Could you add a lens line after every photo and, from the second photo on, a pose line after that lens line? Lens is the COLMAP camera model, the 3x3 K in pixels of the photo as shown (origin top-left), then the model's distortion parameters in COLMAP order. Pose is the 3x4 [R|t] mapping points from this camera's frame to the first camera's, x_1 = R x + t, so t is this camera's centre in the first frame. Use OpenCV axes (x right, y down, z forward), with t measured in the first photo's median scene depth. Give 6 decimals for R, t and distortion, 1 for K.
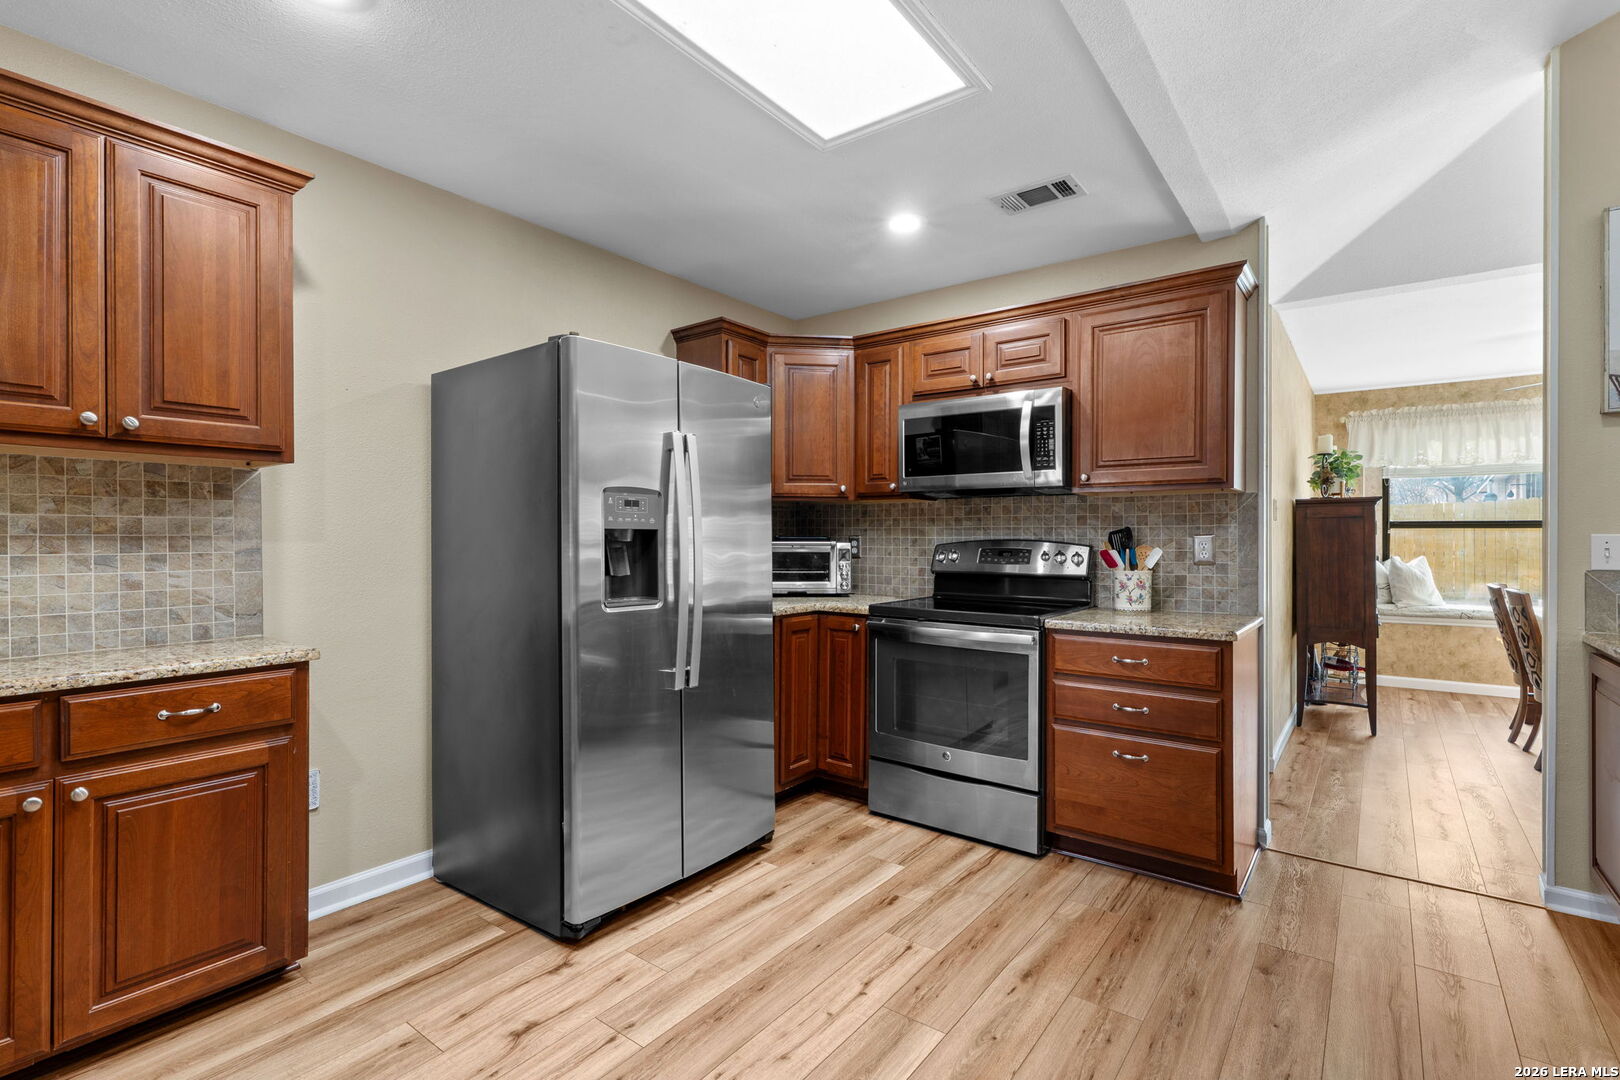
lens RADIAL K [[747.0, 0, 818.2], [0, 747.0, 532.1], [0, 0, 1]] dist [0.000805, 0.000174]
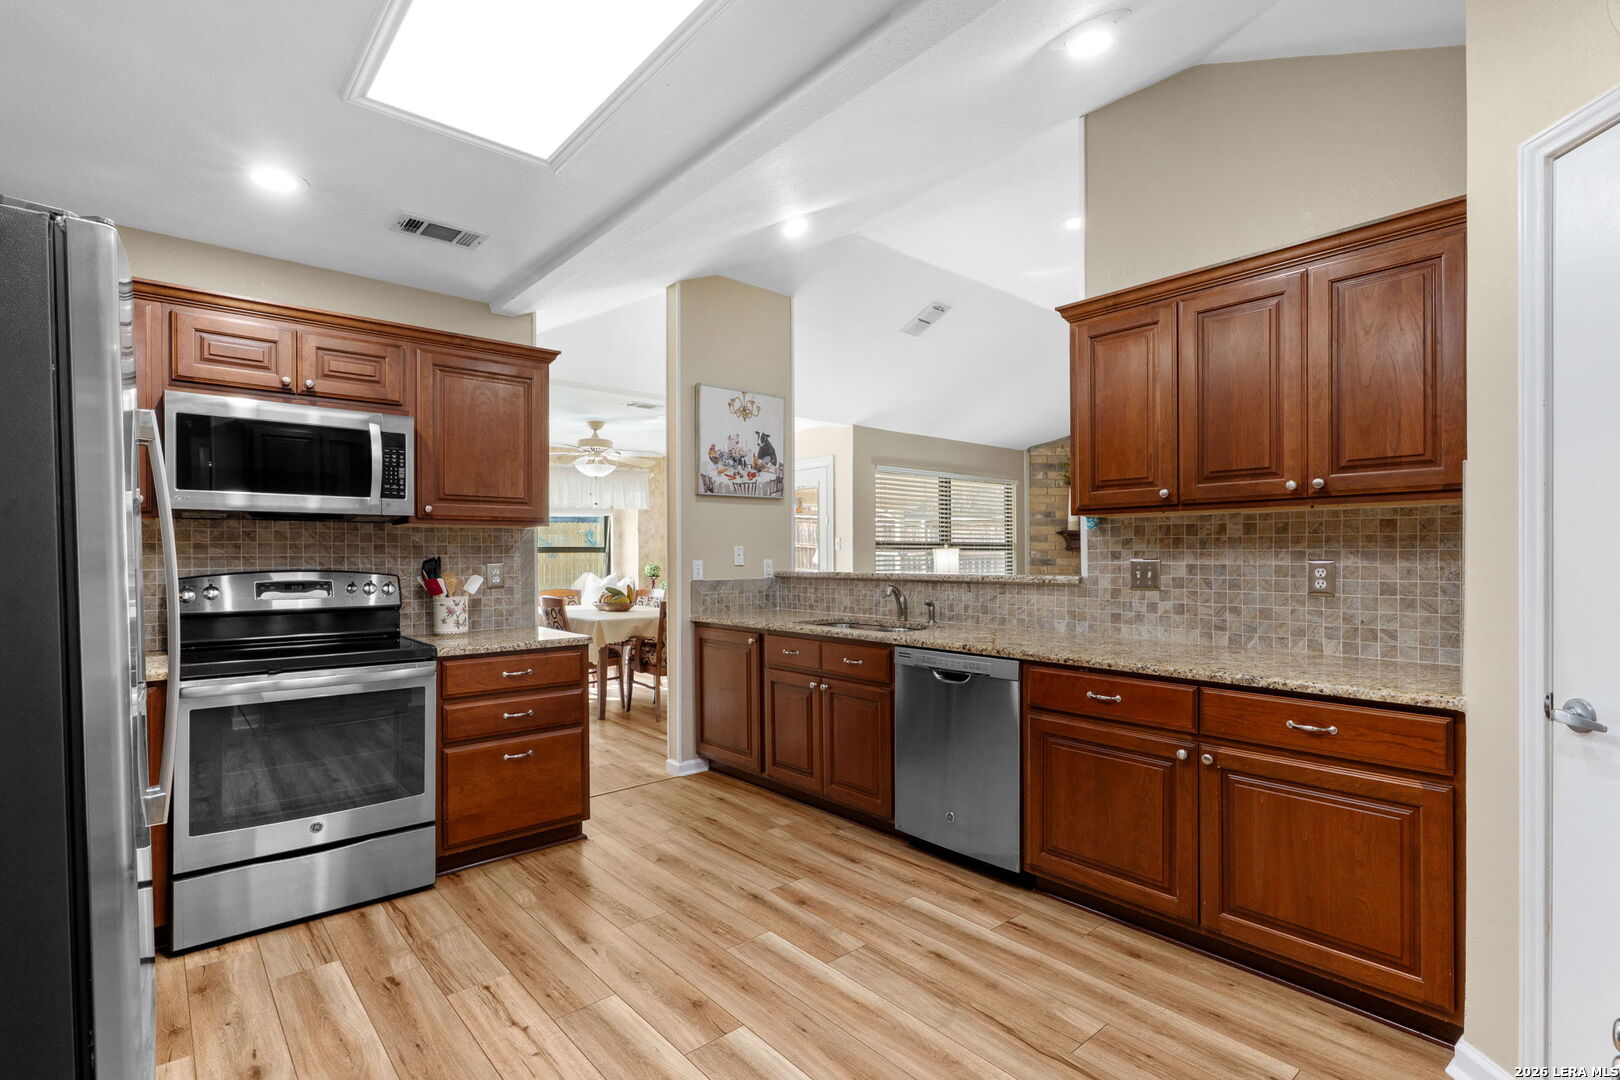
lens RADIAL K [[759.1, 0, 810.6], [0, 759.1, 541.8], [0, 0, 1]] dist [0.000509, 0.000537]
pose [[0.215372, 0.013927, 0.976433, -0.591767], [-0.001703, 0.999902, -0.013887, -0.014875], [-0.976531, 0.001328, 0.215374, 0.278935]]
